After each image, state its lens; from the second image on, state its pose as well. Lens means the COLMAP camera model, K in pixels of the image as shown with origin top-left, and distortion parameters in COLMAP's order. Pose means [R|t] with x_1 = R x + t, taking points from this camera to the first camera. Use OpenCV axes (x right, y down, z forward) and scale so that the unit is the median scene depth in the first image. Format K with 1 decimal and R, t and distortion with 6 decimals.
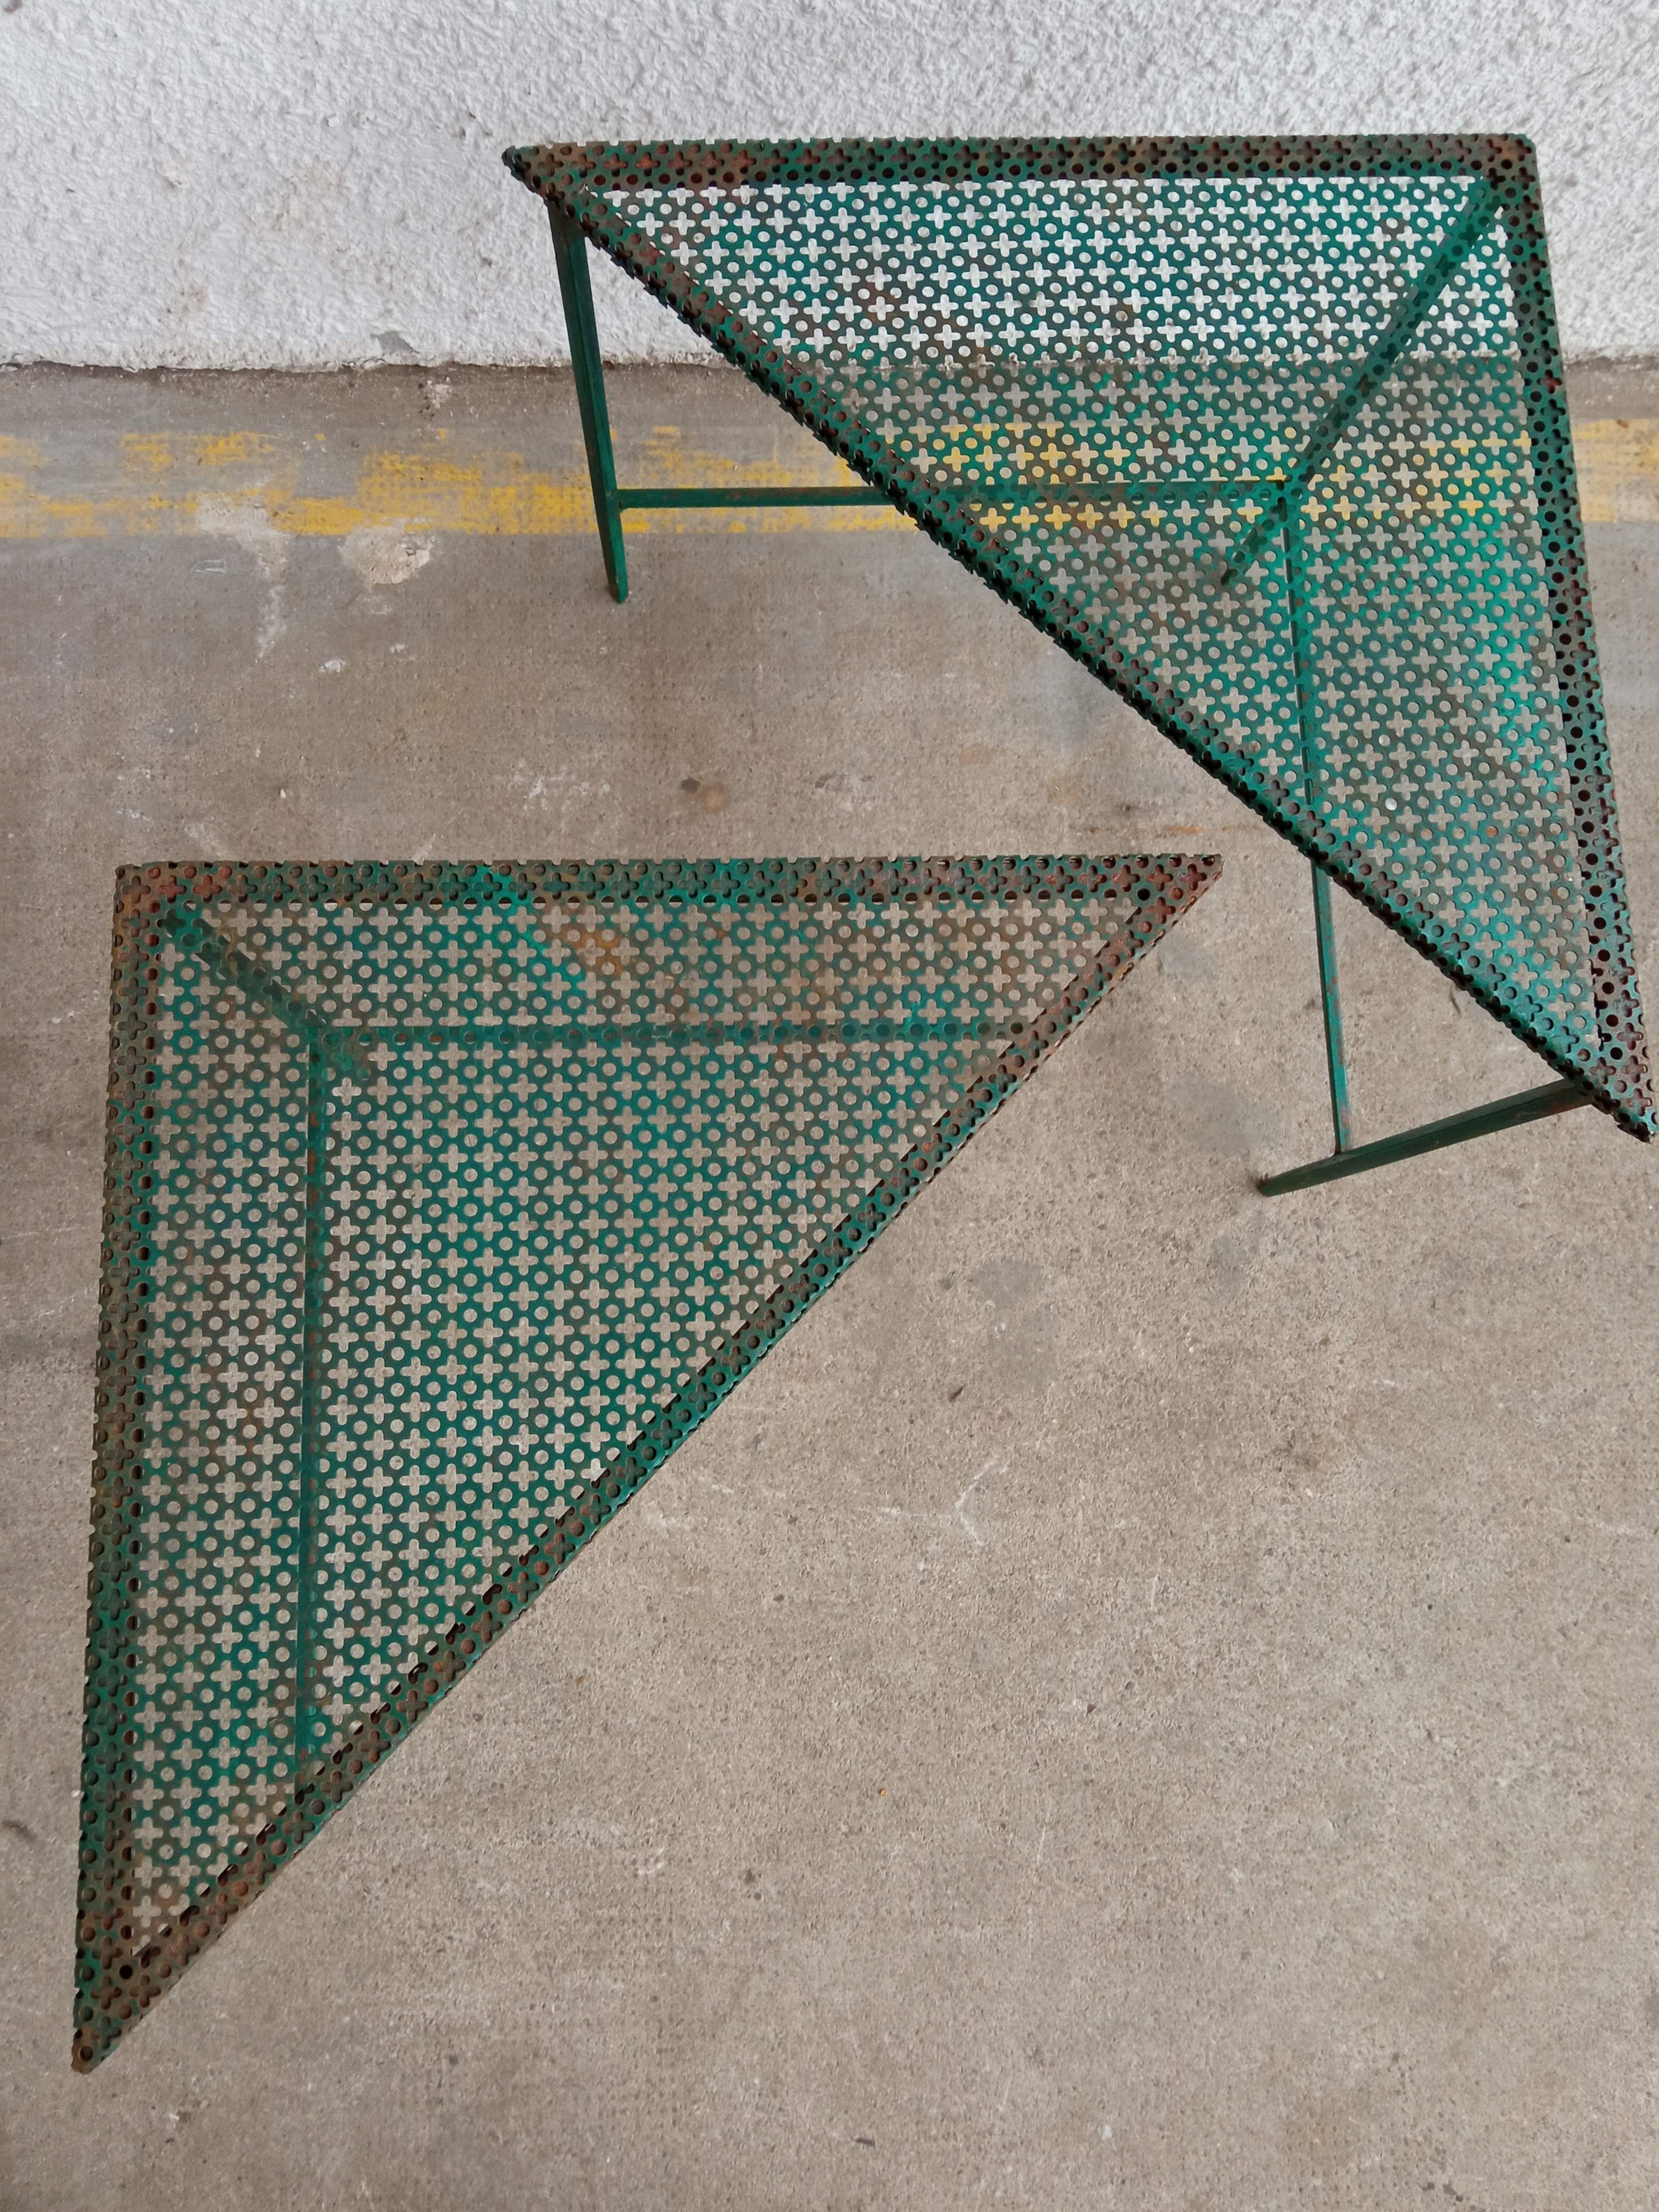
lens RADIAL K [[1798.1, 0, 793.0], [0, 1798.1, 1105.6], [0, 0, 1]] dist [0.051828, -0.100918]
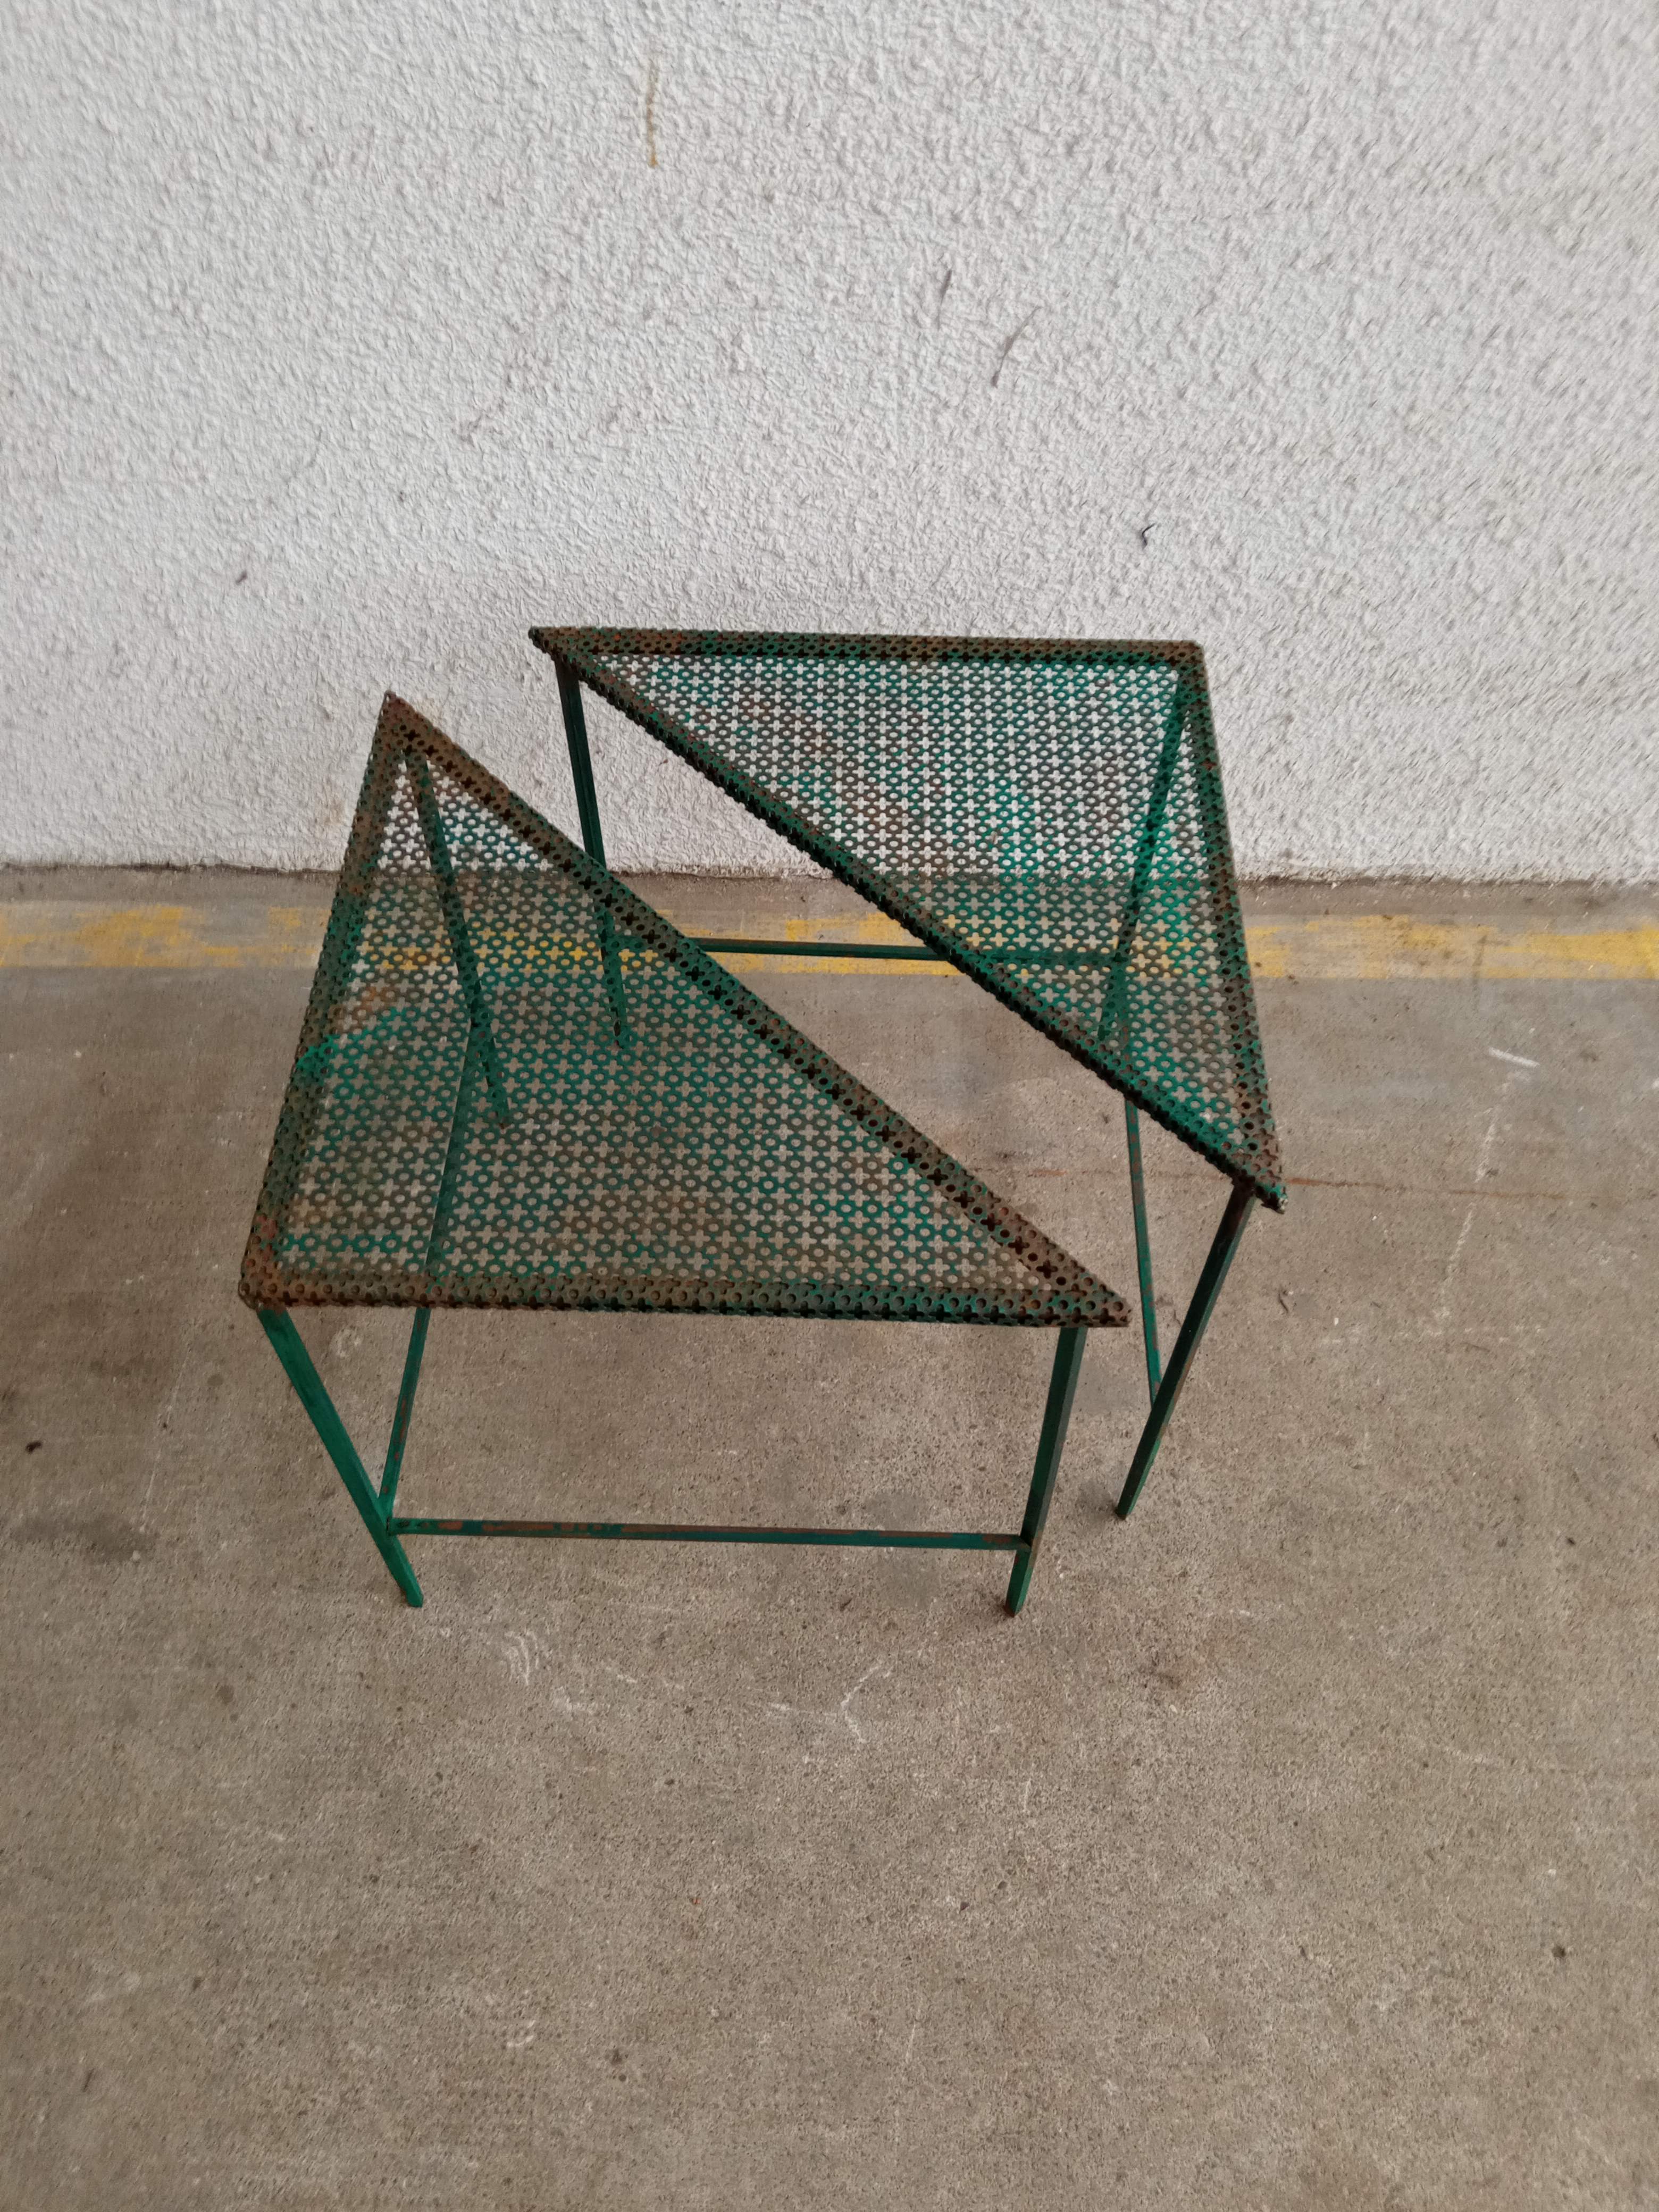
lens RADIAL K [[1798.1, 0, 804.6], [0, 1798.1, 1098.6], [0, 0, 1]] dist [0.051828, -0.100918]
pose [[0.997860, 0.010965, -0.064457, 0.135324], [-0.040308, 0.879376, -0.474419, 0.420621], [0.051480, 0.476002, 0.877936, -0.123307]]
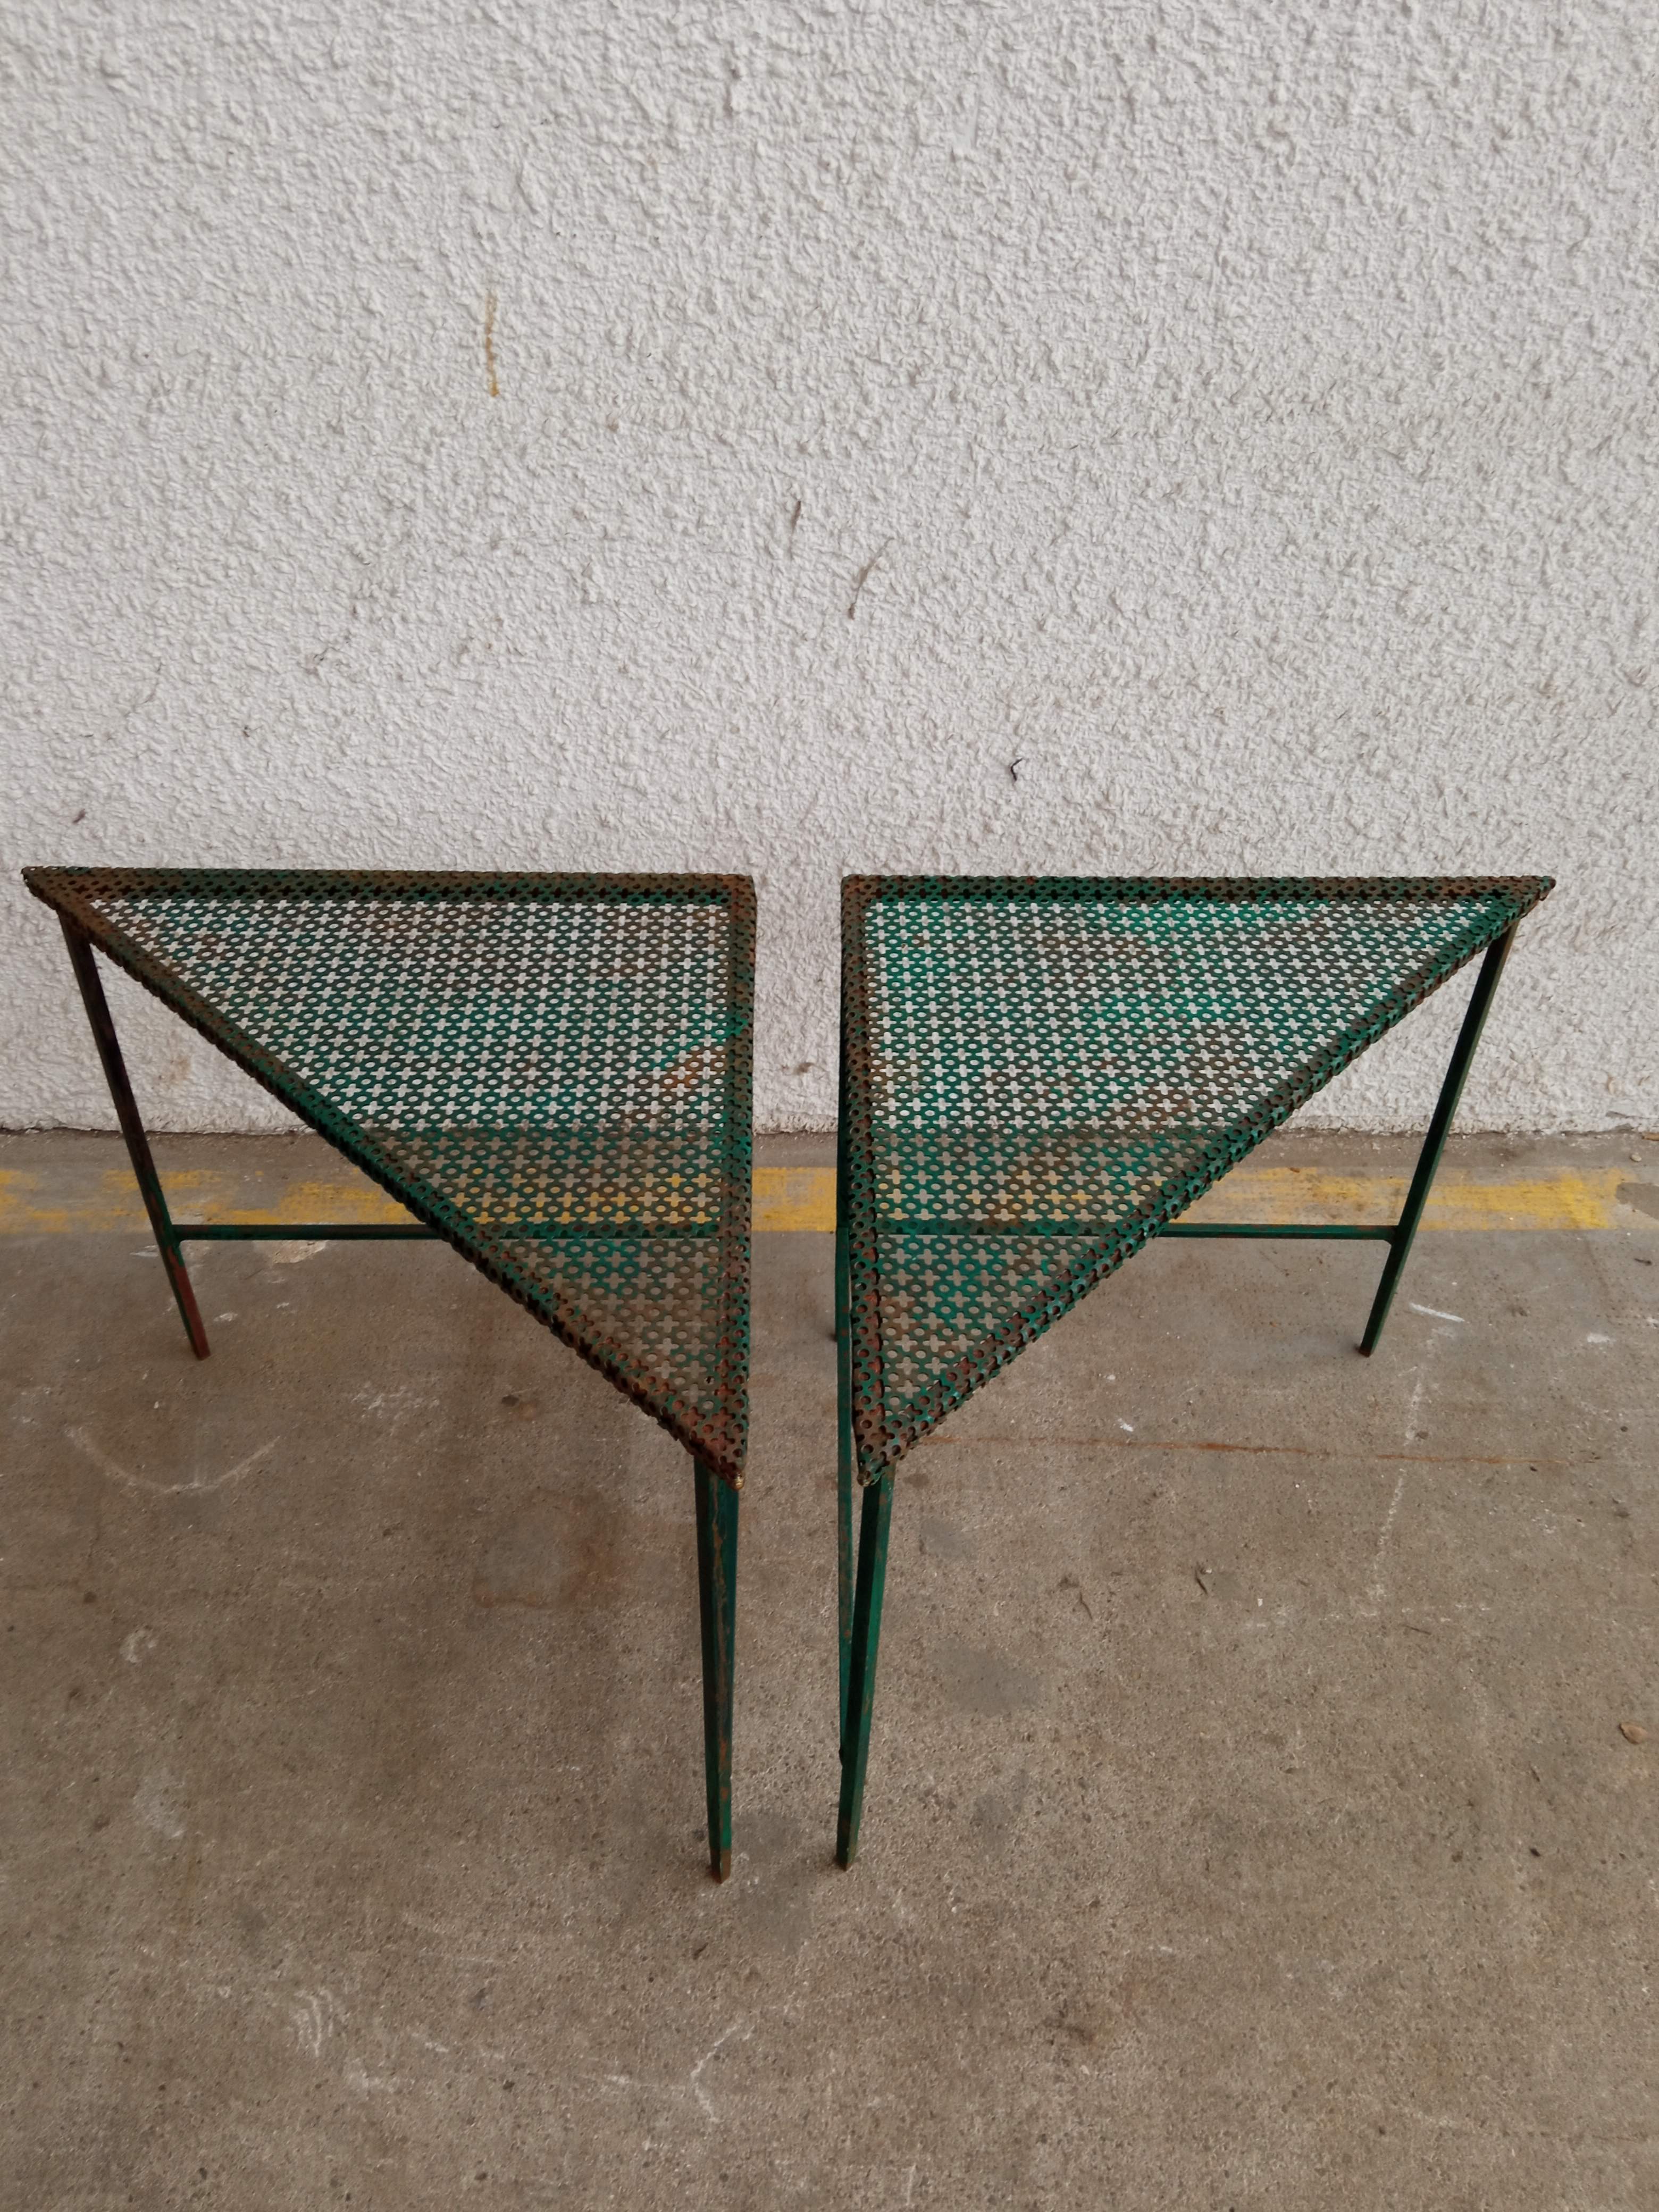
lens RADIAL K [[1798.1, 0, 811.8], [0, 1798.1, 1093.2], [0, 0, 1]] dist [0.051828, -0.100918]
pose [[0.999242, -0.009112, -0.037857, 0.191356], [-0.016828, 0.775692, -0.630887, 0.415667], [0.035113, 0.631046, 0.774950, -0.011856]]
